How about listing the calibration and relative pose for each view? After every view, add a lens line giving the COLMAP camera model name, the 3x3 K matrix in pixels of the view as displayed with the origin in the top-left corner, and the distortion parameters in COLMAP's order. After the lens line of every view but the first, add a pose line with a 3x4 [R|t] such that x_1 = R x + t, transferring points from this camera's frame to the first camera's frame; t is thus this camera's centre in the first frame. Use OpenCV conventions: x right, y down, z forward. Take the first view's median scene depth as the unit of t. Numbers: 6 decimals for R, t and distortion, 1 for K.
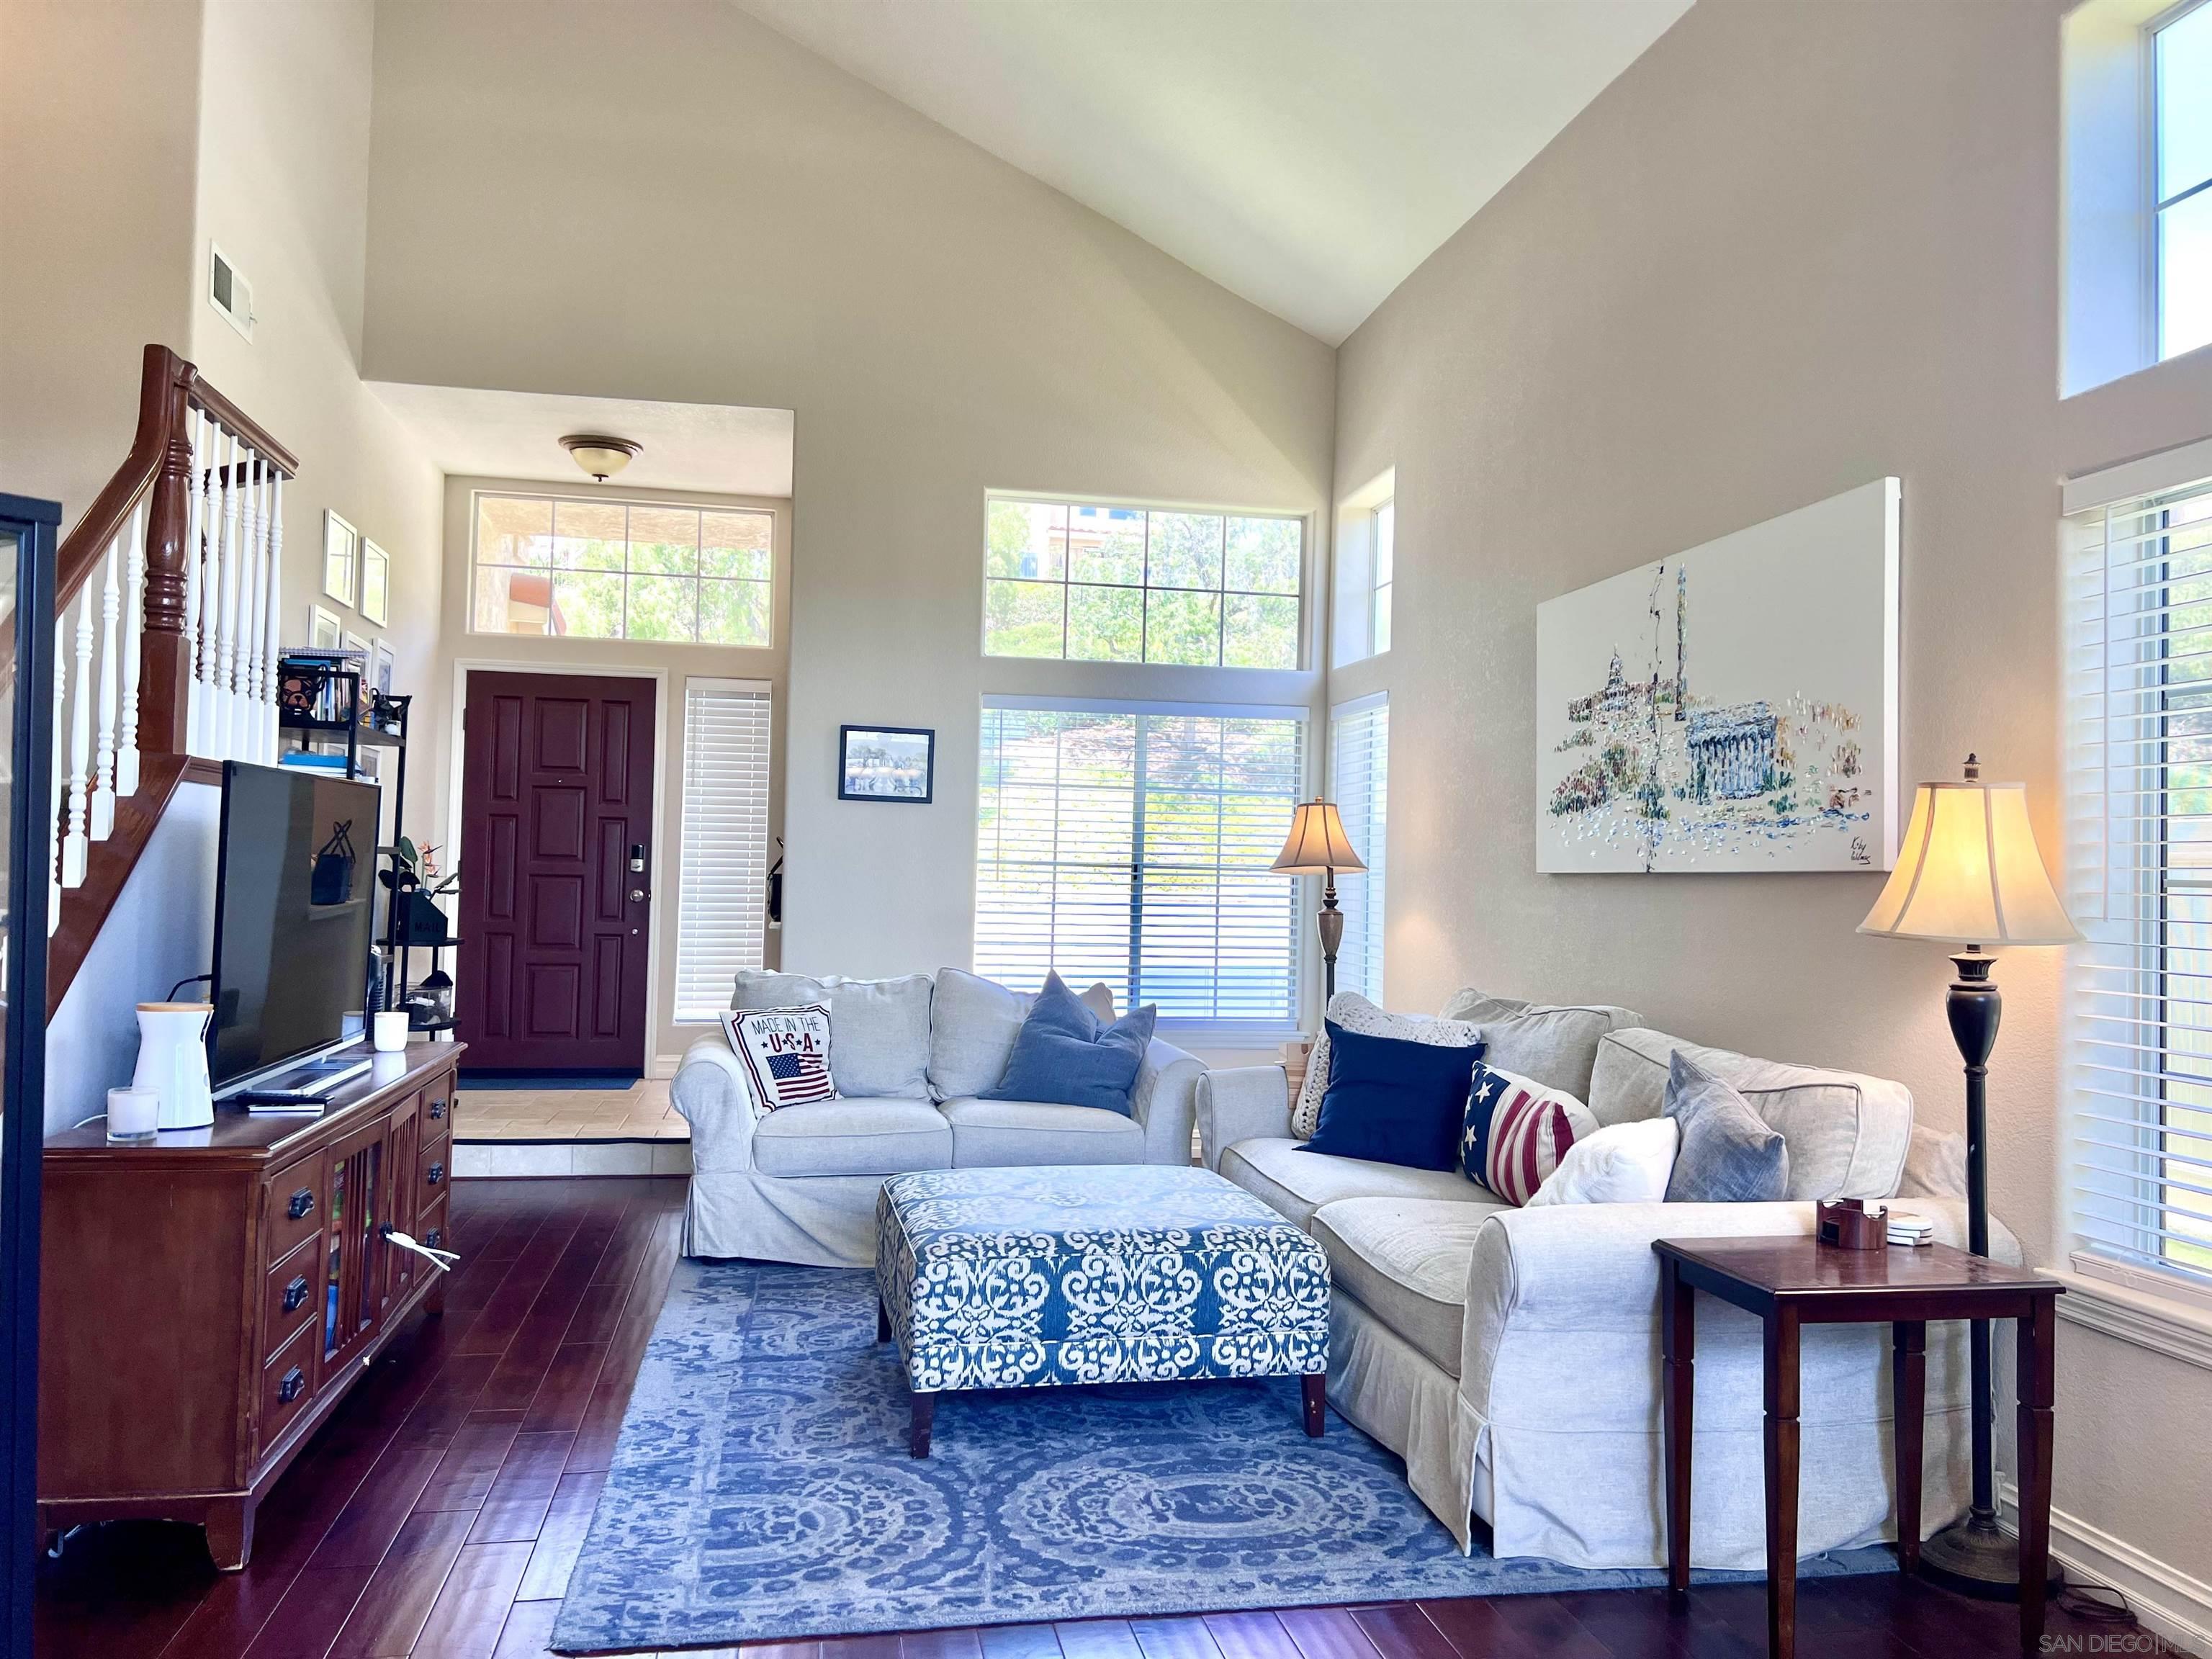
lens RADIAL K [[1703.7, 0, 1106.0], [0, 1703.7, 829.5], [0, 0, 1]] dist [0.111980, -0.144389]
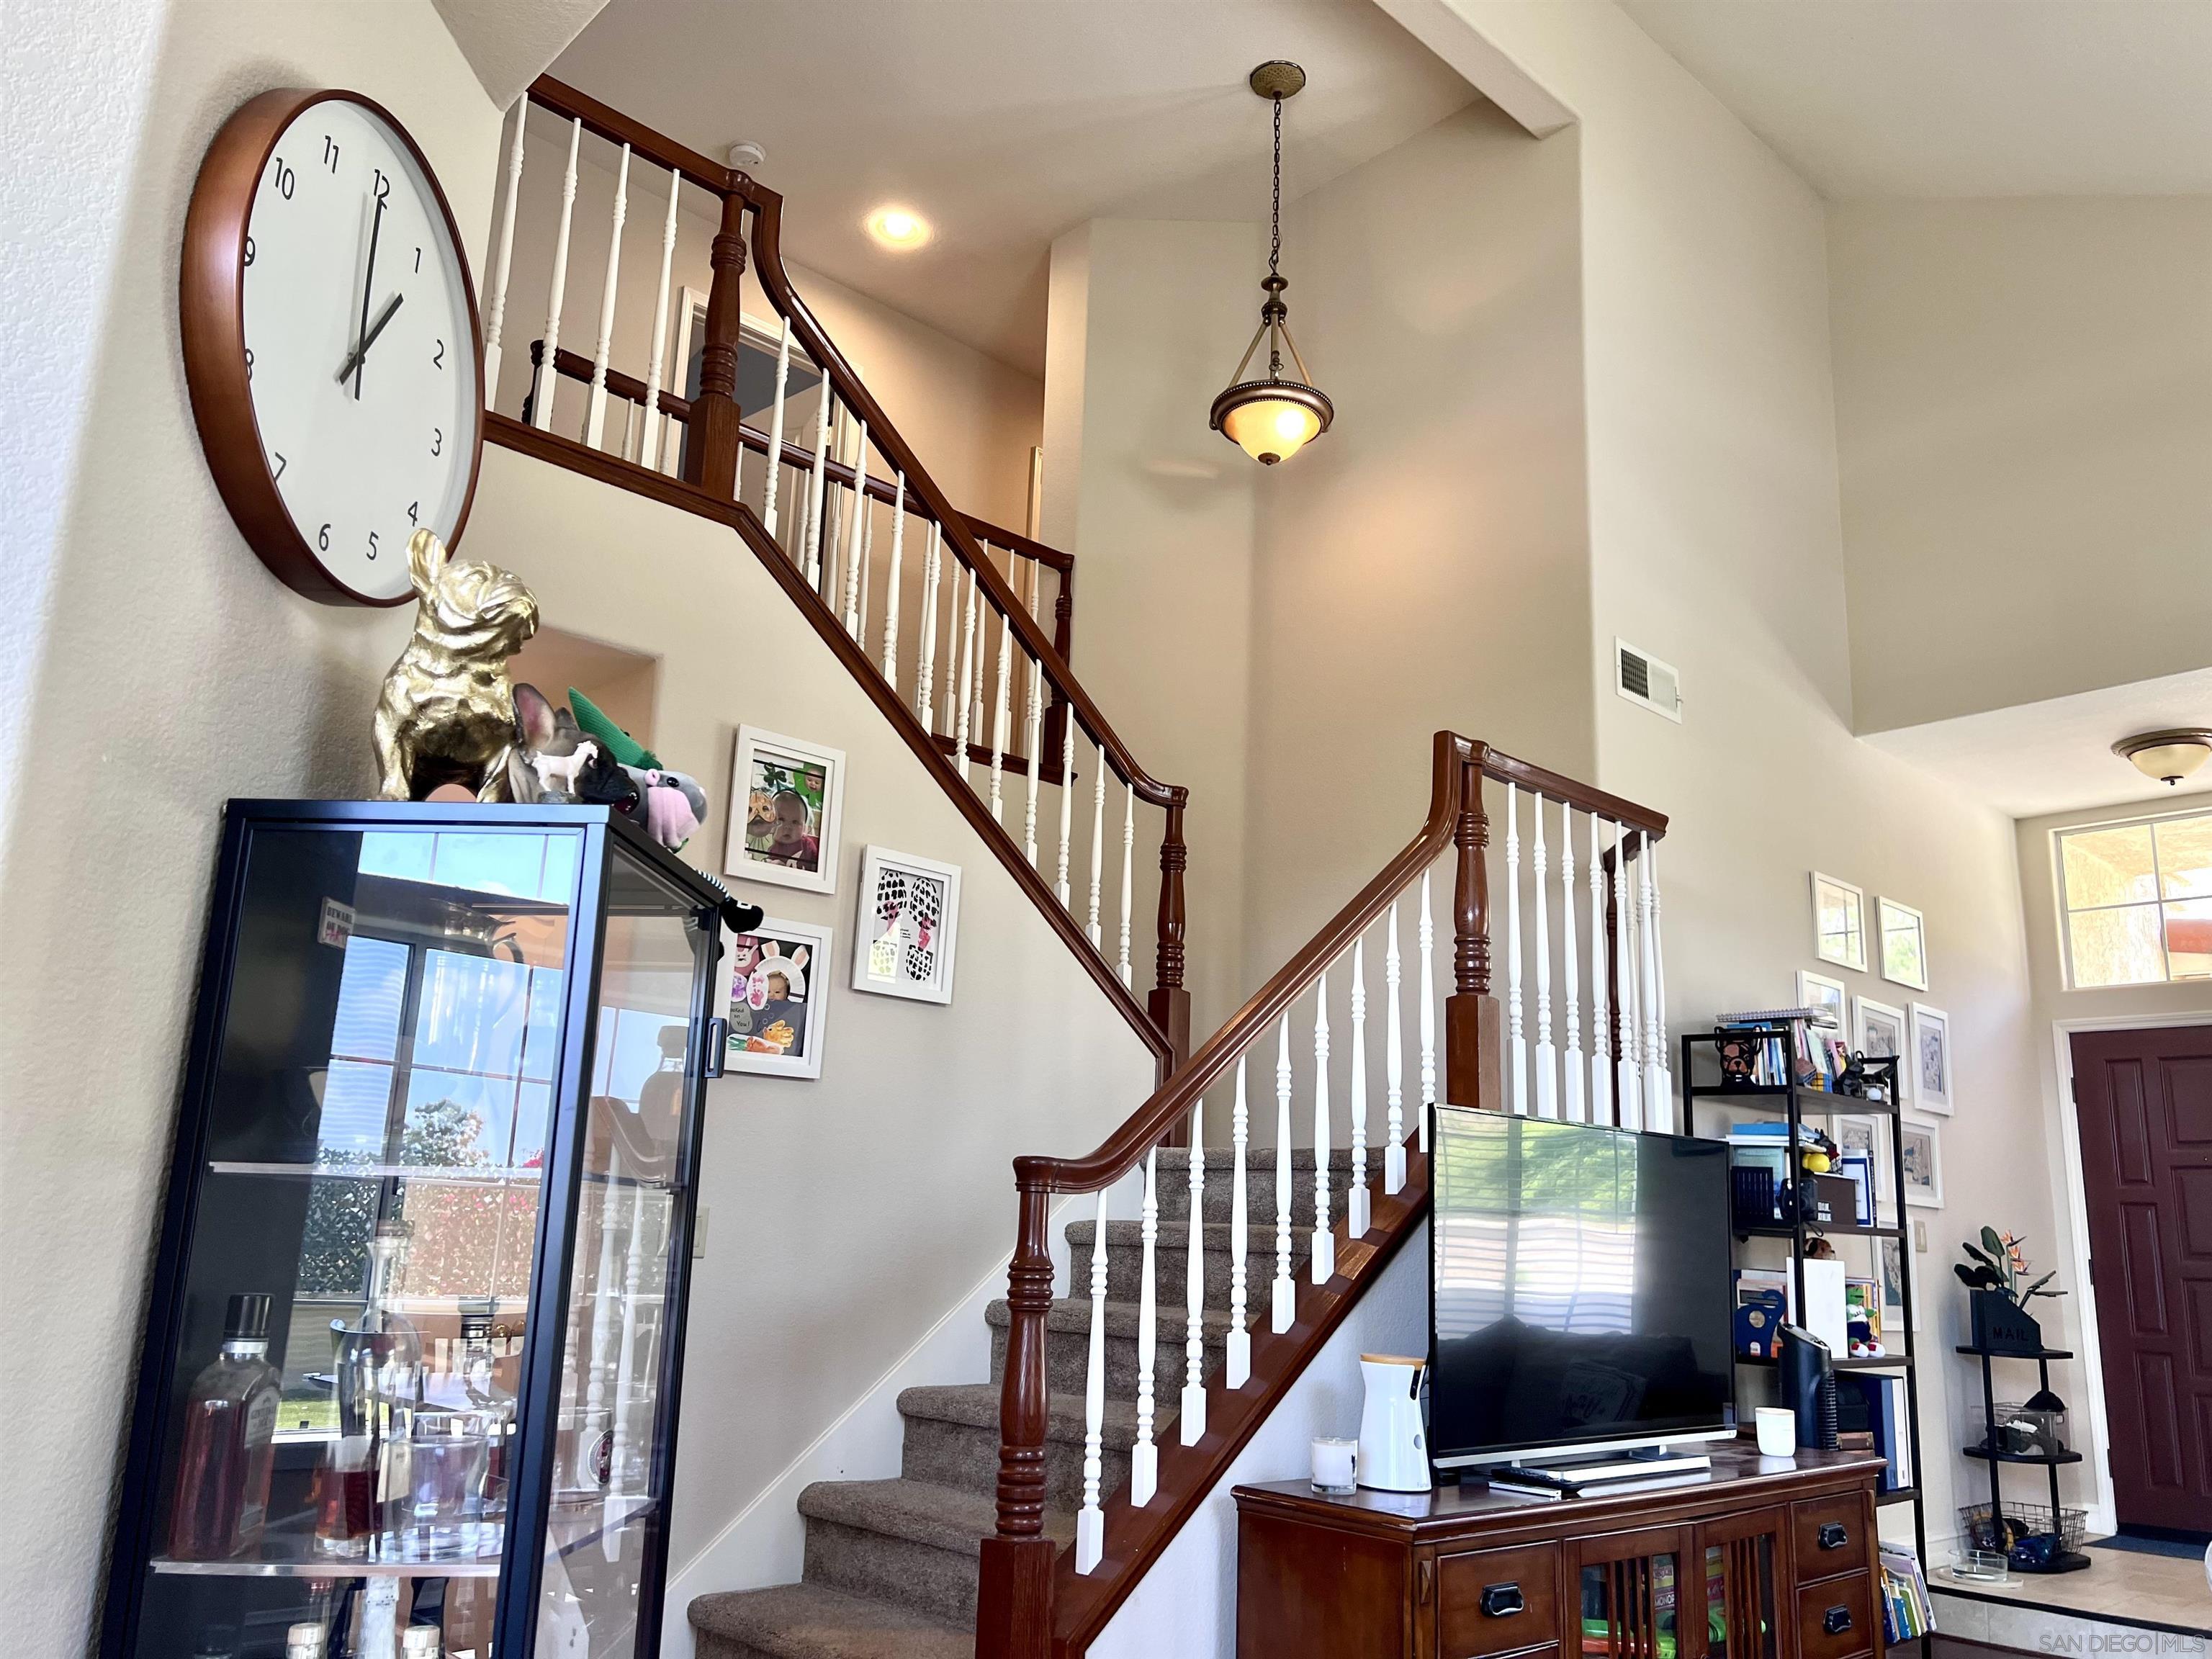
lens RADIAL K [[1703.7, 0, 1106.0], [0, 1703.7, 829.5], [0, 0, 1]] dist [0.111980, -0.144389]
pose [[0.550694, -0.202545, -0.809760, 0.105947], [0.001494, 0.970350, -0.241698, 0.021837], [0.834706, 0.131892, 0.534669, 0.140623]]
